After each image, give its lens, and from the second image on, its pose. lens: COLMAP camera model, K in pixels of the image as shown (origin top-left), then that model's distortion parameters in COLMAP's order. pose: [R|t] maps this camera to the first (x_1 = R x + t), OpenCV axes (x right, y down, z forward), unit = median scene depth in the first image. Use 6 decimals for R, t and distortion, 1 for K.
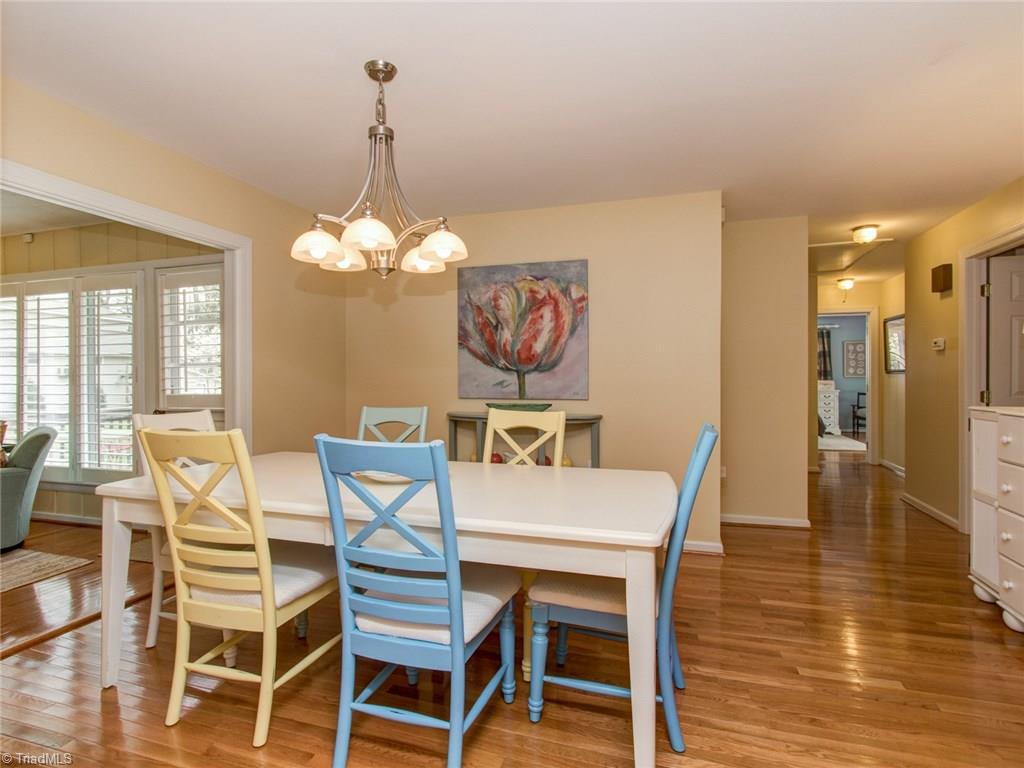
lens RADIAL K [[547.6, 0, 510.9], [0, 547.6, 378.4], [0, 0, 1]] dist [-0.011671, 0.000956]
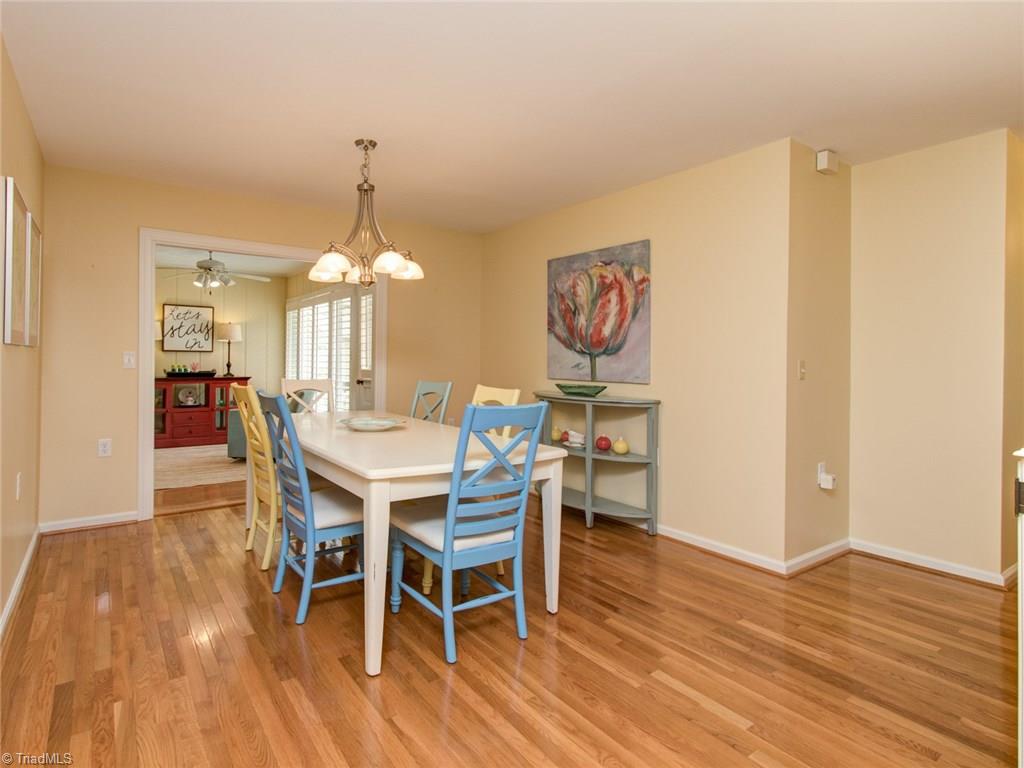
lens RADIAL K [[550.8, 0, 432.2], [0, 550.8, 358.7], [0, 0, 1]] dist [0.004561, -0.000204]
pose [[0.759217, 0.009757, -0.650764, 0.471898], [-0.012820, 0.999918, 0.000034, -0.001037], [0.650711, 0.008317, 0.759280, 0.009351]]
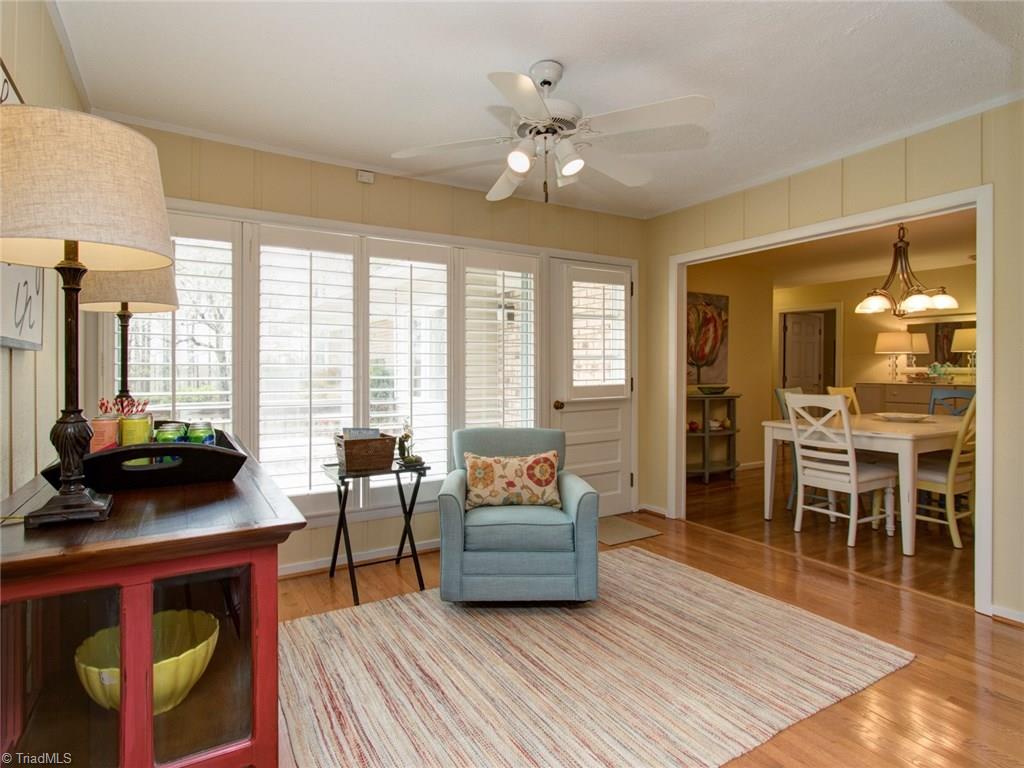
lens RADIAL K [[547.6, 0, 454.5], [0, 547.6, 374.7], [0, 0, 1]] dist [-0.011671, 0.000956]
pose [[0.684821, -0.004576, 0.728697, -1.535703], [0.002738, 0.999989, 0.003707, 0.005134], [-0.728707, -0.000543, 0.684826, 0.471156]]
